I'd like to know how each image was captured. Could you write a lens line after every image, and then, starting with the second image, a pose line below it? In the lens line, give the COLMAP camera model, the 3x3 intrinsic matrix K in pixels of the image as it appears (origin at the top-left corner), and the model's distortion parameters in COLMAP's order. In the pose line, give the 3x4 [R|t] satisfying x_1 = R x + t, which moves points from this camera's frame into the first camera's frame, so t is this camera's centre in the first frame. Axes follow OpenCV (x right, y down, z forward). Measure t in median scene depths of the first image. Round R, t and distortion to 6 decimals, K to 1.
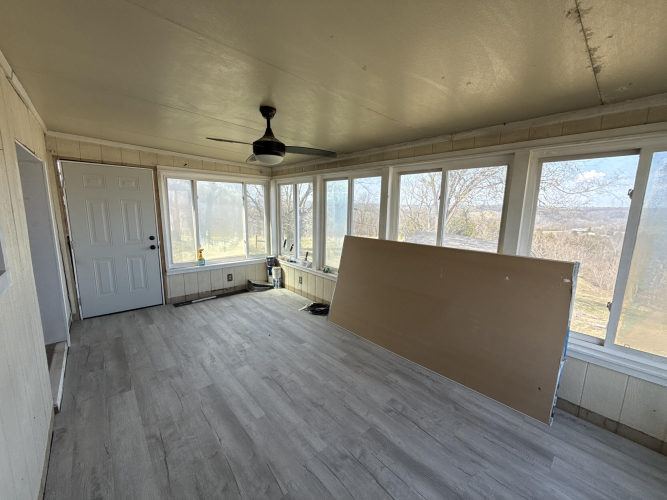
lens RADIAL K [[267.4, 0, 333.8], [0, 267.4, 251.9], [0, 0, 1]] dist [0.000955, 0.000084]
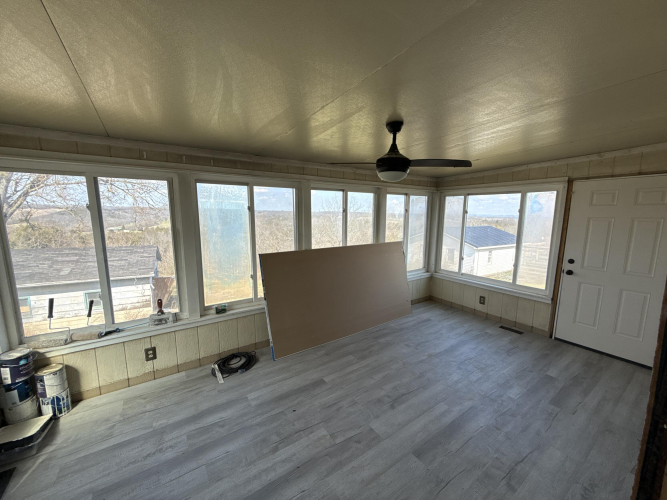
lens RADIAL K [[267.4, 0, 333.8], [0, 267.4, 251.9], [0, 0, 1]] dist [0.000955, 0.000084]
pose [[0.125867, -0.161828, 0.978759, -0.817483], [0.159641, 0.977051, 0.141016, -0.165063], [-0.979118, 0.138501, 0.148813, 0.724847]]
